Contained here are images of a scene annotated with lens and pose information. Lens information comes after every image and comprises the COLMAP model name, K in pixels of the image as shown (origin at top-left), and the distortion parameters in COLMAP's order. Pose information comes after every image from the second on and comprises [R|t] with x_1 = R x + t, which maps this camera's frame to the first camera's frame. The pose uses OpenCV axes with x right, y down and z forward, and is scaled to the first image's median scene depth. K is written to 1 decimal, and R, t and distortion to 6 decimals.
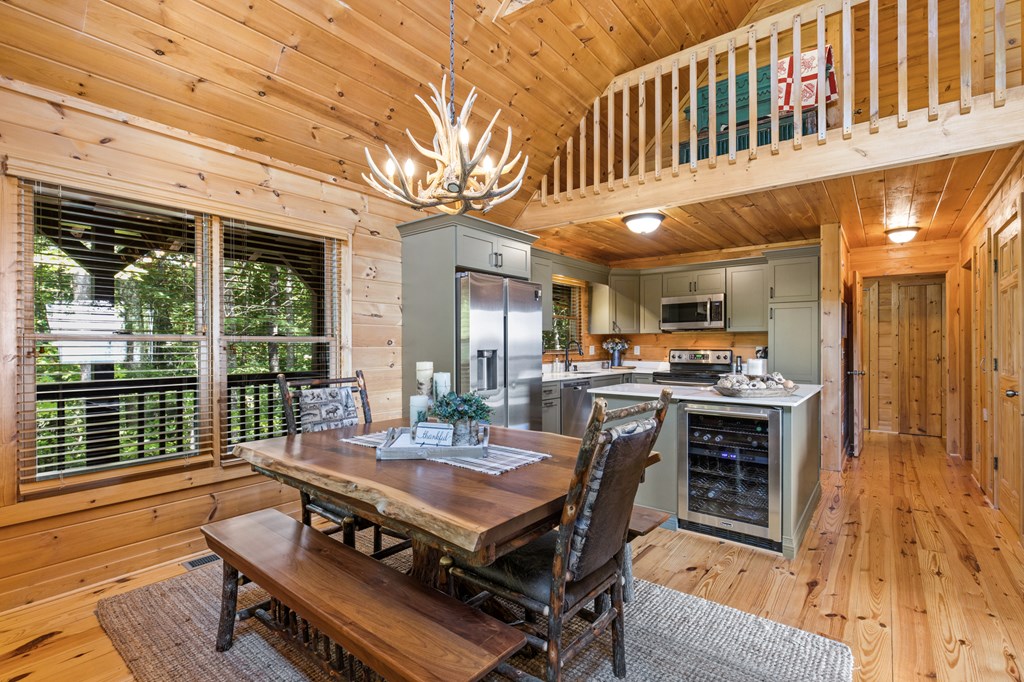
lens RADIAL K [[471.9, 0, 506.6], [0, 471.9, 344.7], [0, 0, 1]] dist [-0.006881, 0.000061]
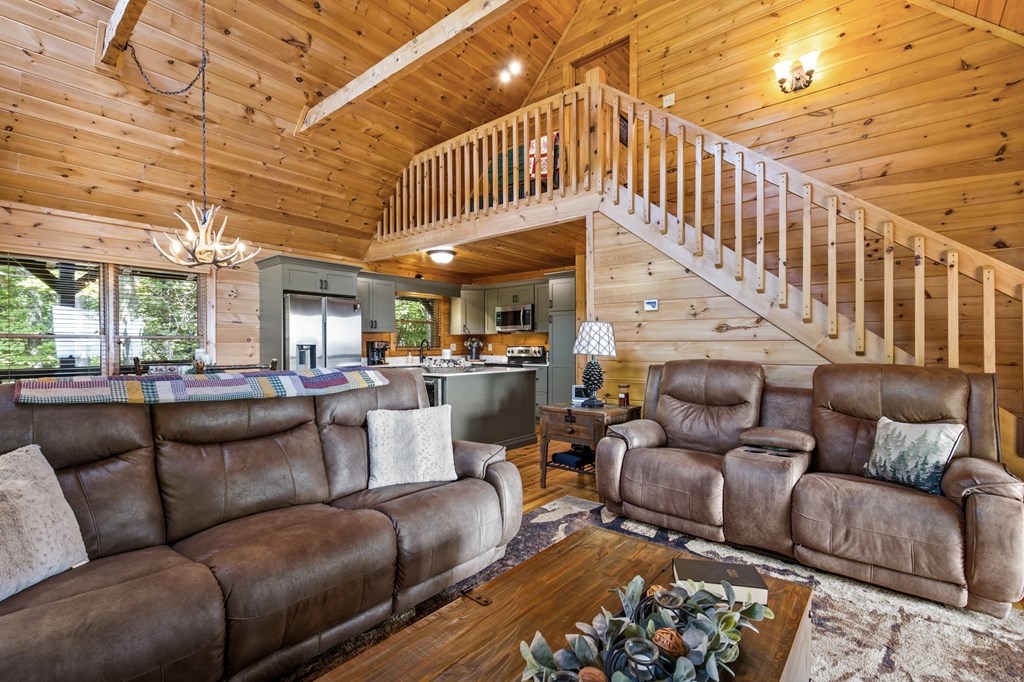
lens RADIAL K [[461.4, 0, 512.0], [0, 461.4, 350.3], [0, 0, 1]] dist [0.000659, 0.000168]
pose [[0.999798, -0.002284, -0.019980, 0.511826], [0.002415, 0.999976, 0.006559, 0.017120], [0.019965, -0.006606, 0.999779, -0.374963]]
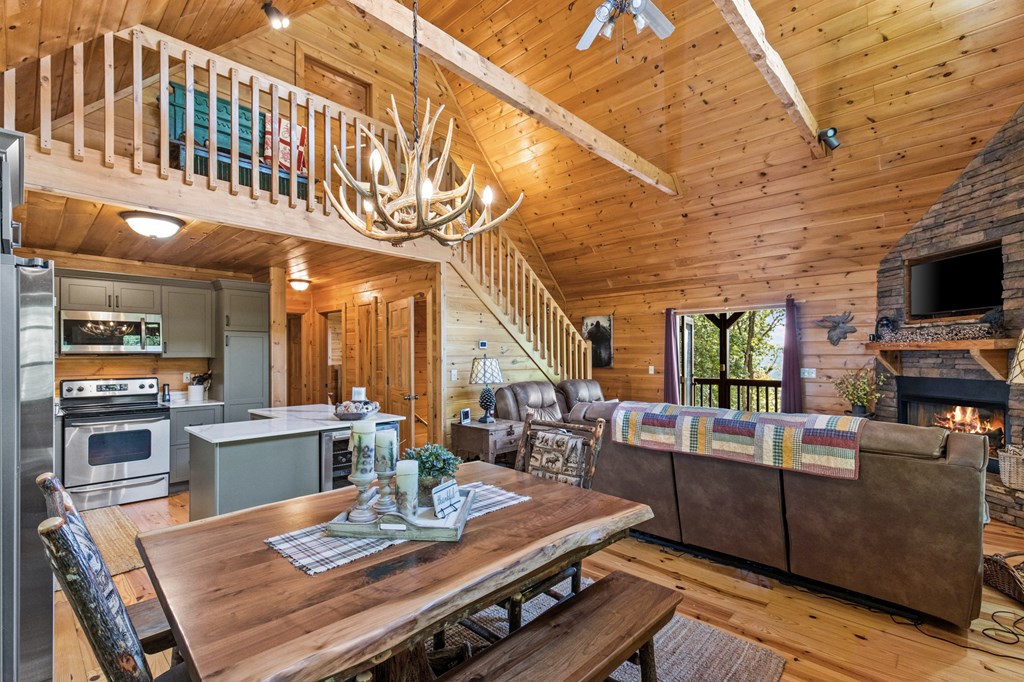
lens RADIAL K [[461.4, 0, 512.0], [0, 461.4, 350.3], [0, 0, 1]] dist [0.000659, 0.000168]
pose [[0.076283, 0.013596, 0.996994, -0.421105], [0.003095, 0.999899, -0.013872, -0.031963], [-0.997081, 0.004144, 0.076233, 0.326713]]
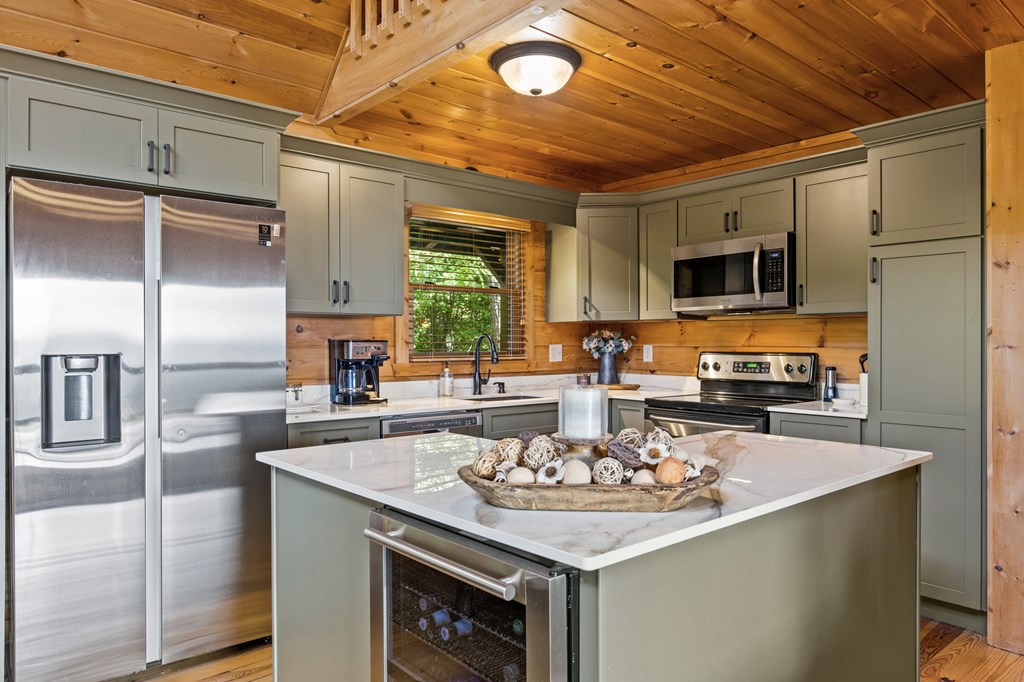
lens RADIAL K [[677.9, 0, 512.0], [0, 677.9, 341.0], [0, 0, 1]] dist [0.002279, 0.001852]
pose [[0.984680, -0.001765, -0.174361, 0.366858], [0.001339, 0.999996, -0.002561, 0.000275], [0.174365, 0.002289, 0.984678, 0.348026]]
